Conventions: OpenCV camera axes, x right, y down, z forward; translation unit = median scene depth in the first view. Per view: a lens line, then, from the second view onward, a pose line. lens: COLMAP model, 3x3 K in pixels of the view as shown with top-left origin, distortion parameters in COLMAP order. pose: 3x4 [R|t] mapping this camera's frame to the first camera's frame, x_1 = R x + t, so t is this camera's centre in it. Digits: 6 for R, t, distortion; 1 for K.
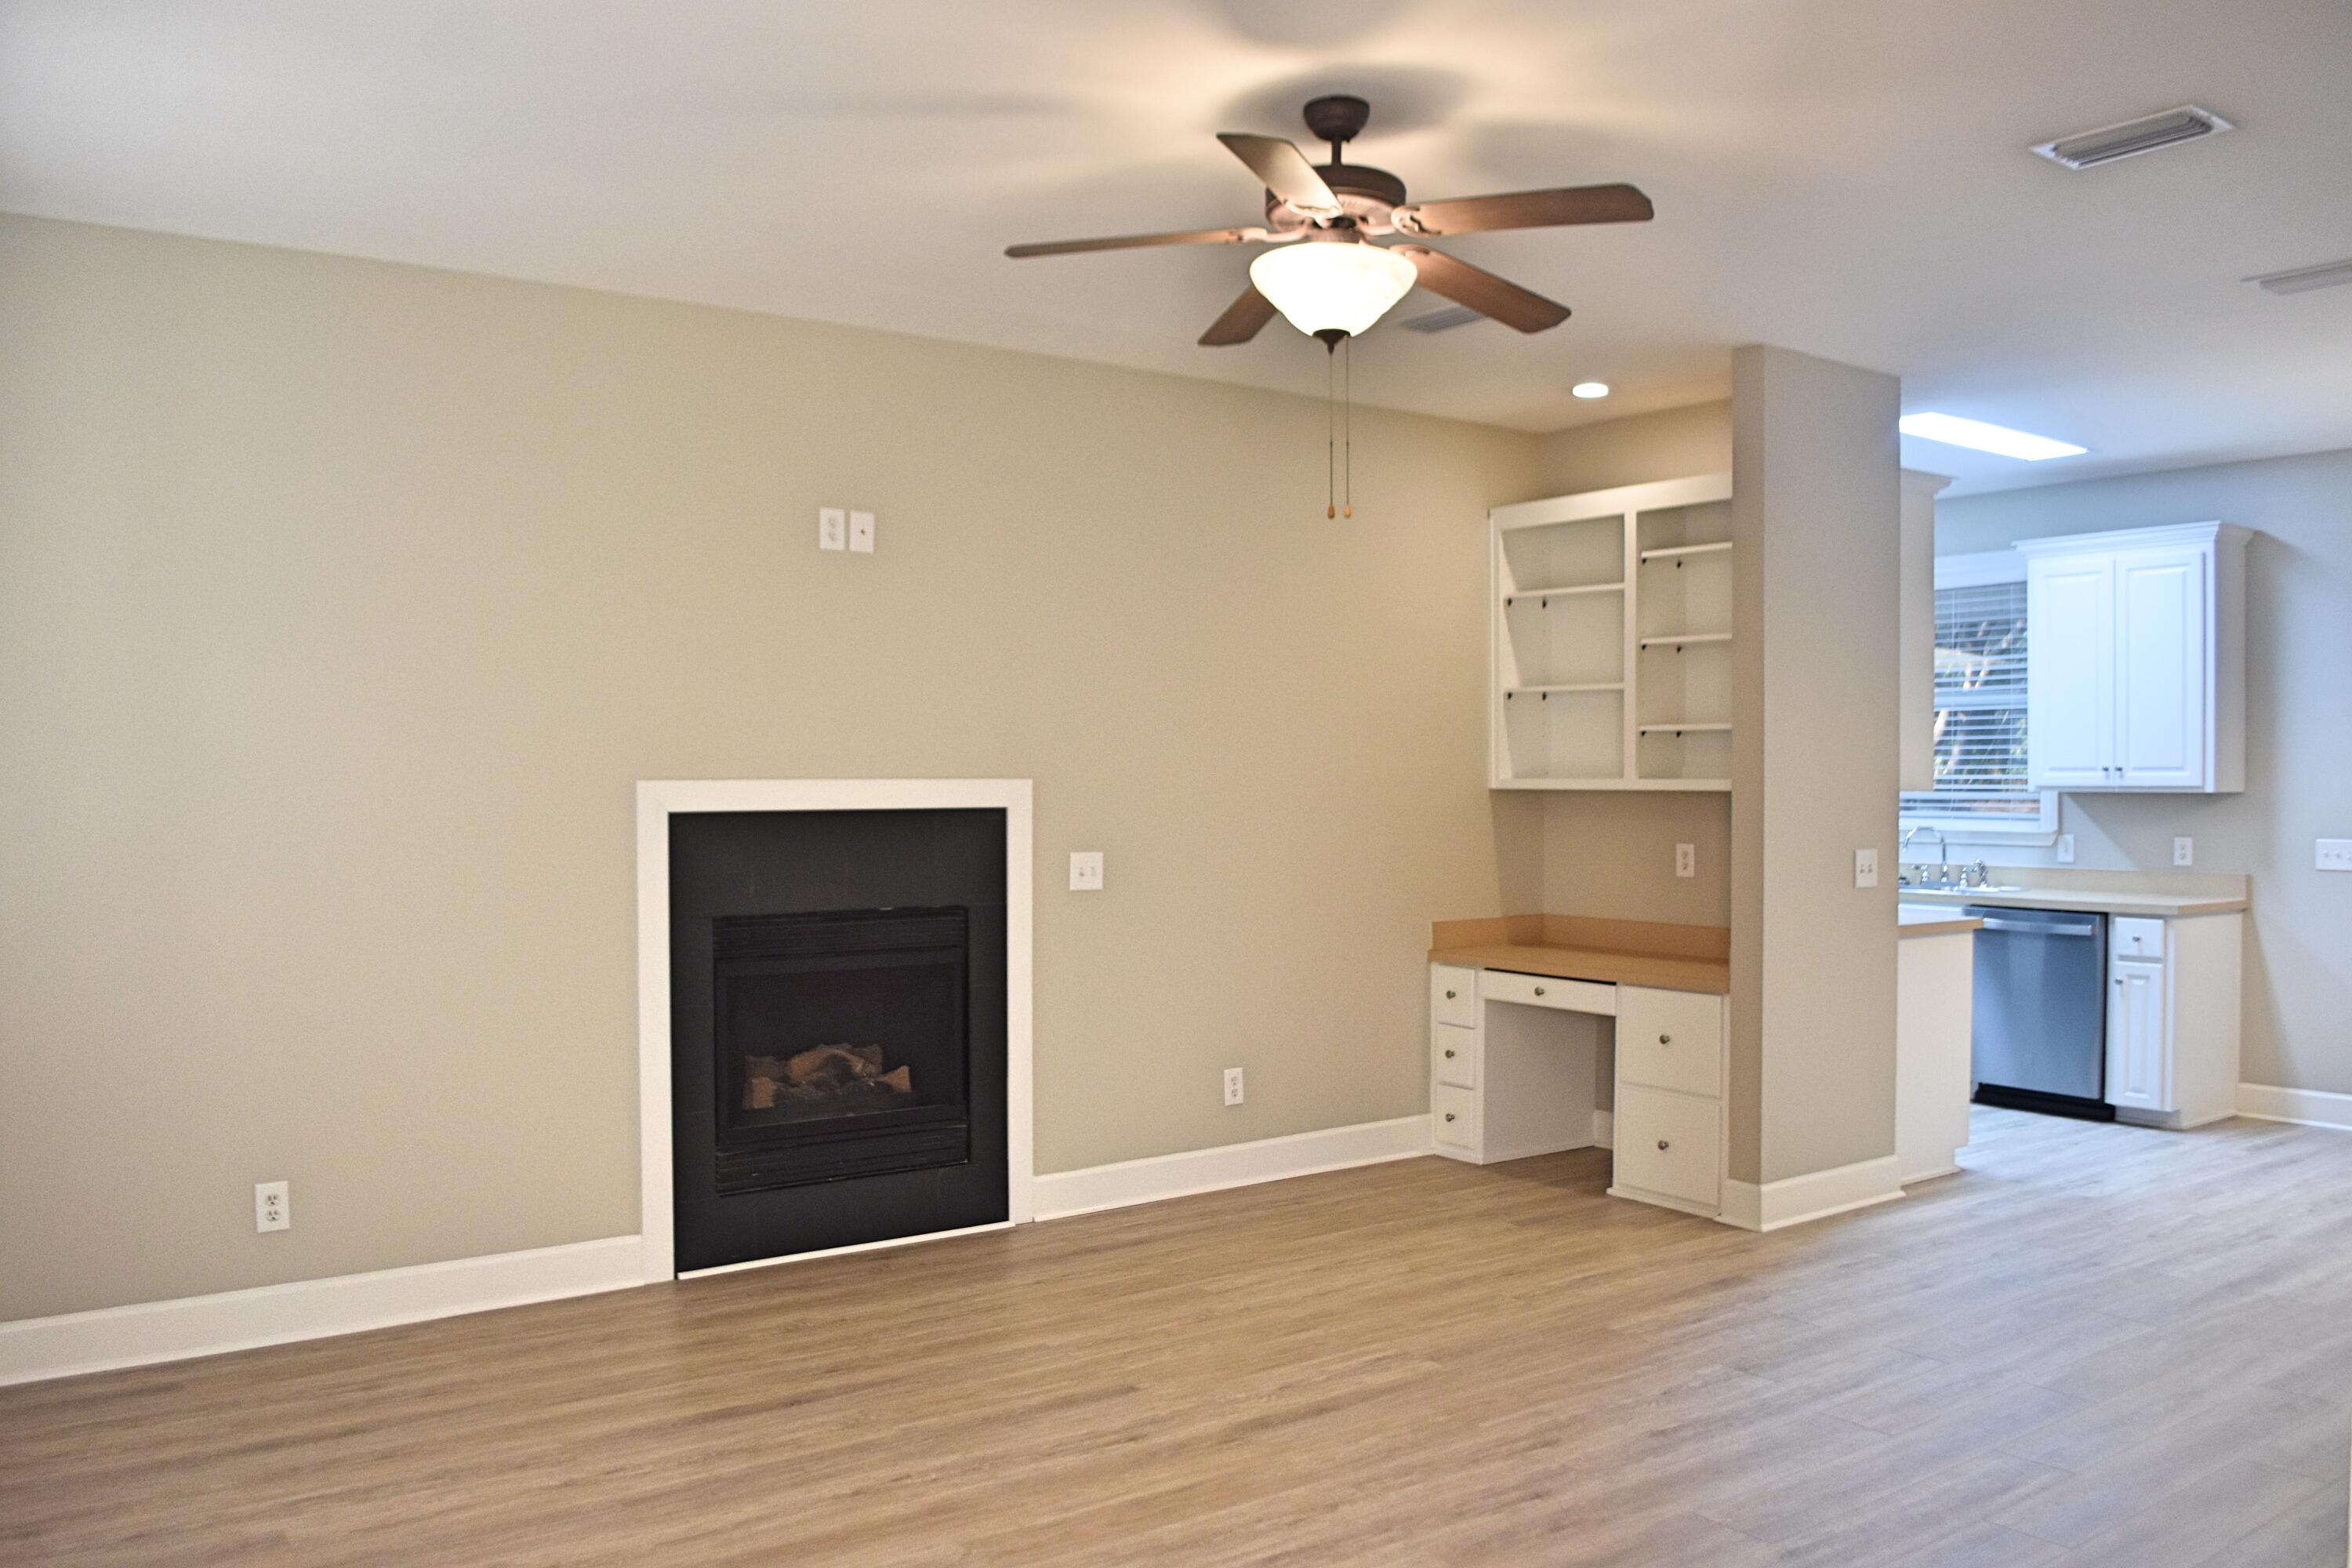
lens RADIAL K [[1902.3, 0, 1176.0], [0, 1902.3, 784.0], [0, 0, 1]] dist [-0.035461, -0.009580]
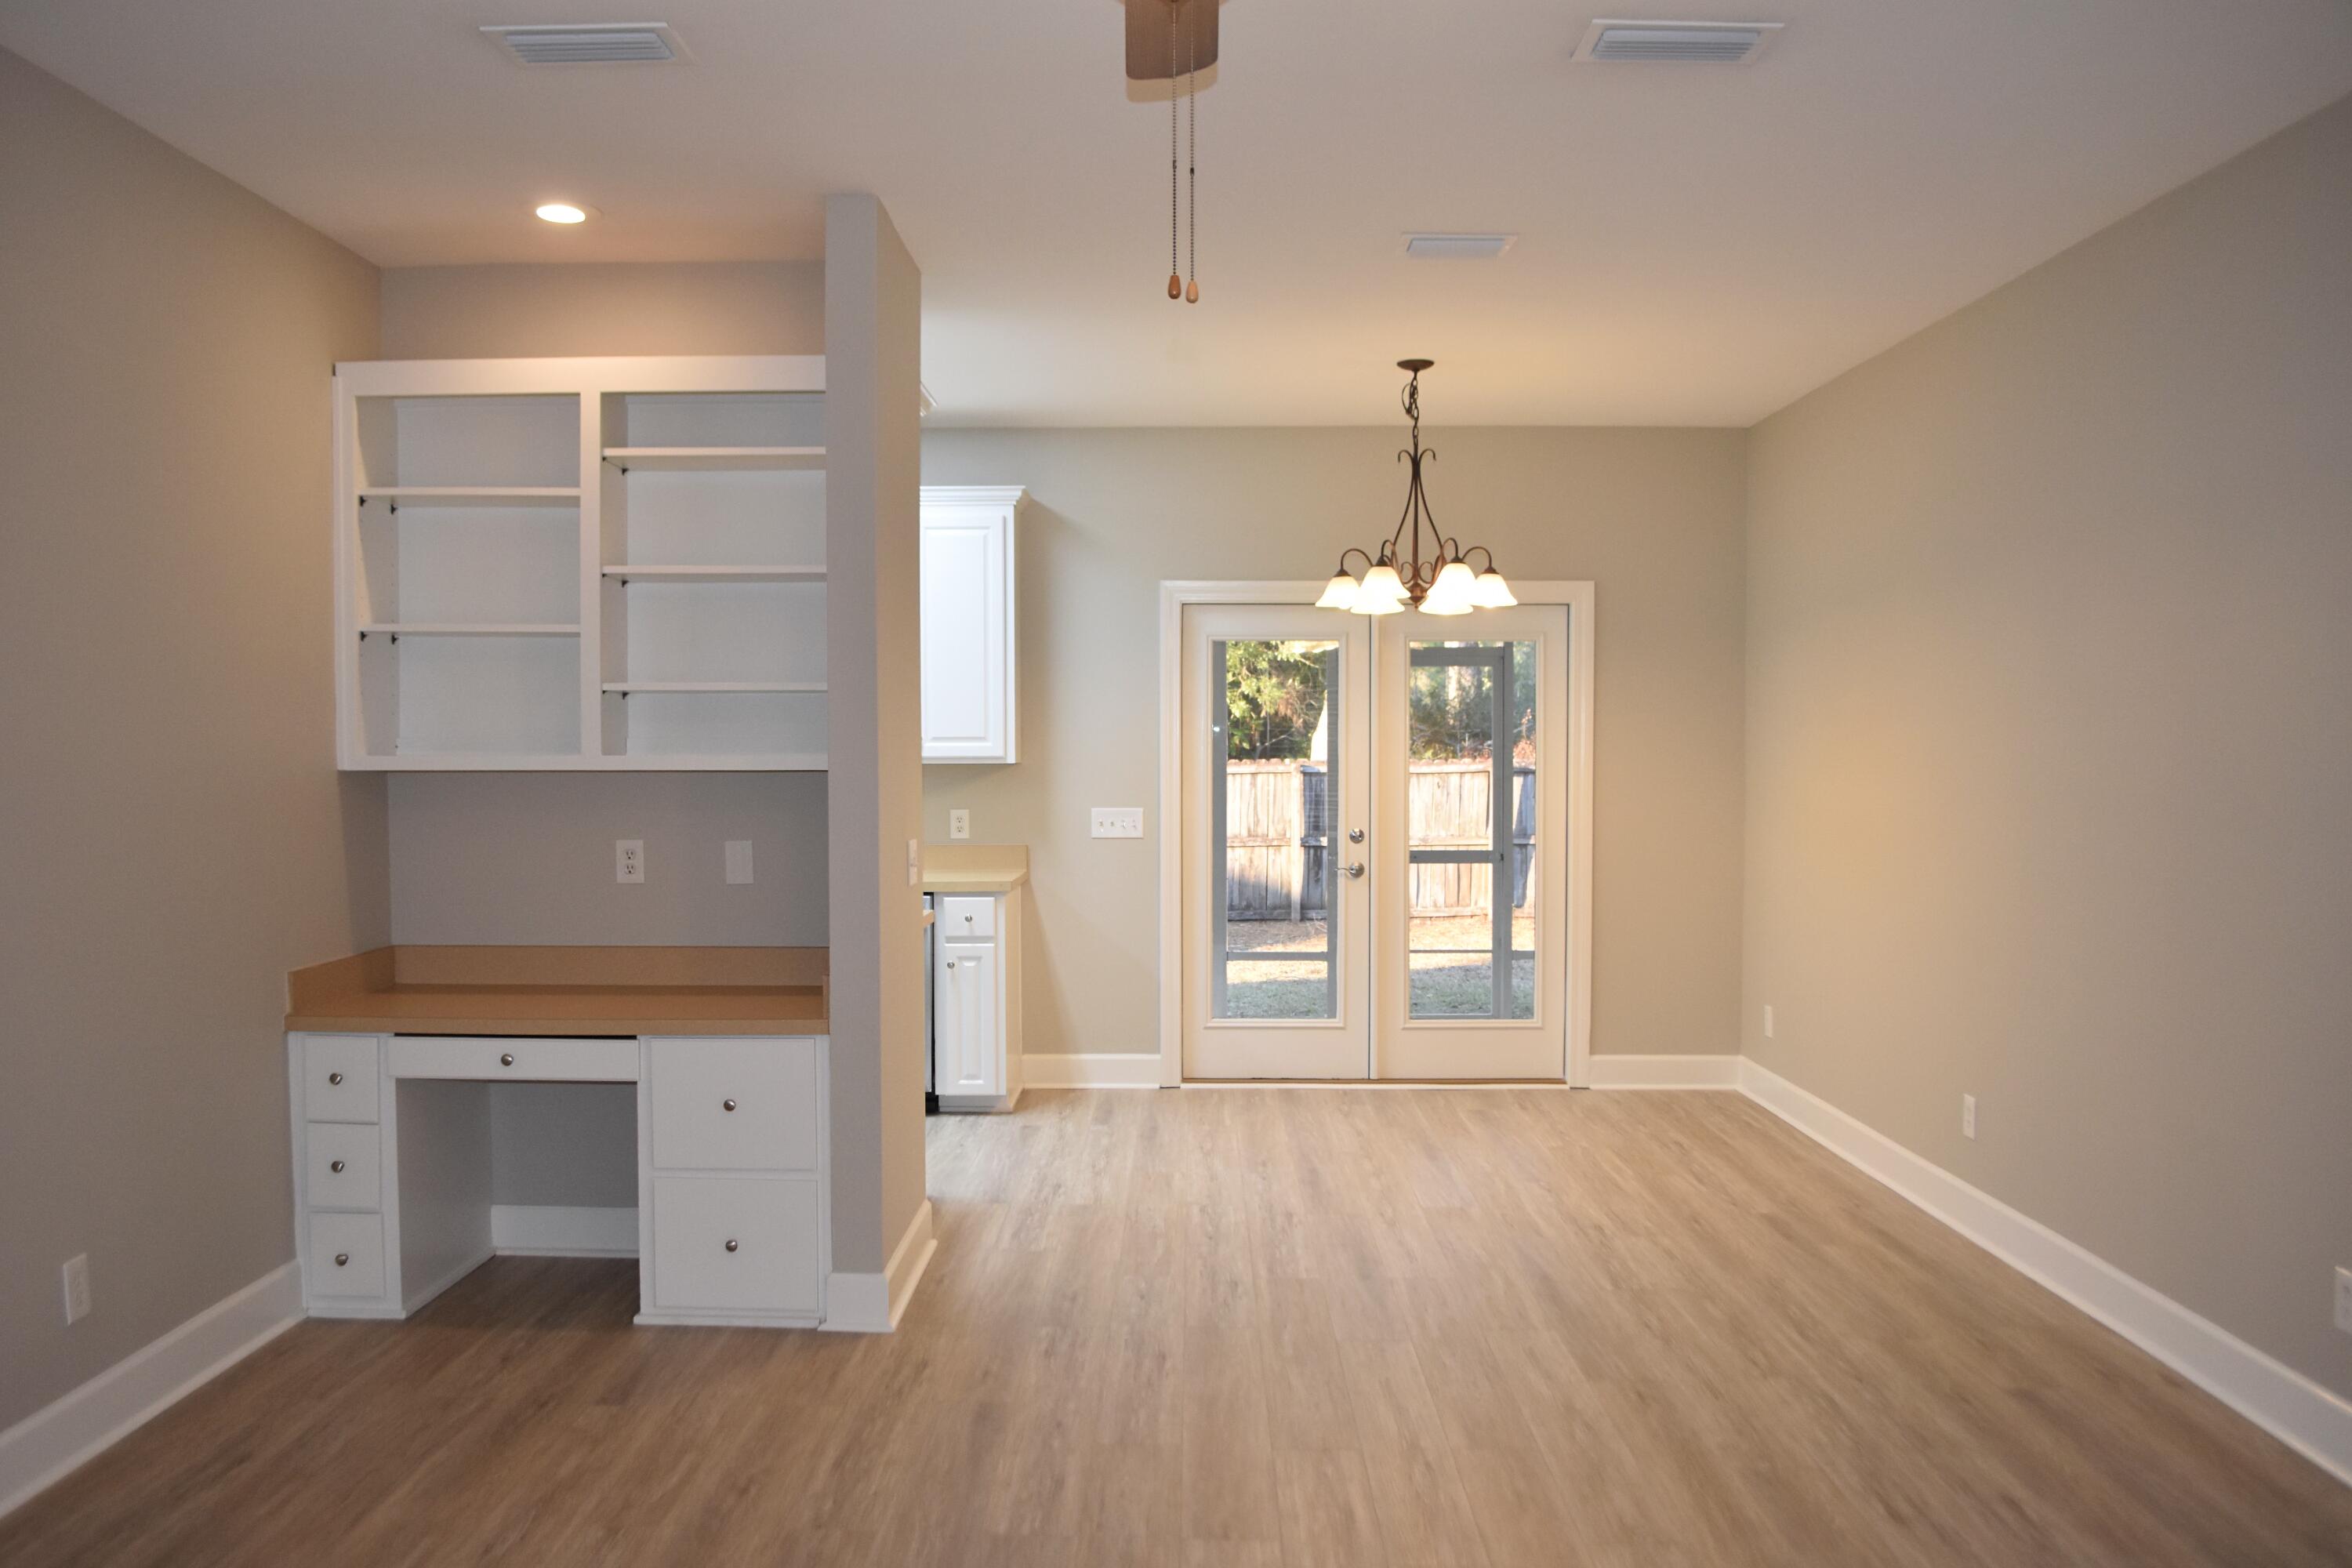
lens RADIAL K [[1902.3, 0, 1176.0], [0, 1902.3, 784.0], [0, 0, 1]] dist [-0.035461, -0.009580]
pose [[0.612991, -0.019759, 0.789843, -0.202171], [0.006588, 0.999780, 0.019898, -0.004422], [-0.790063, -0.006994, 0.612986, 0.367305]]
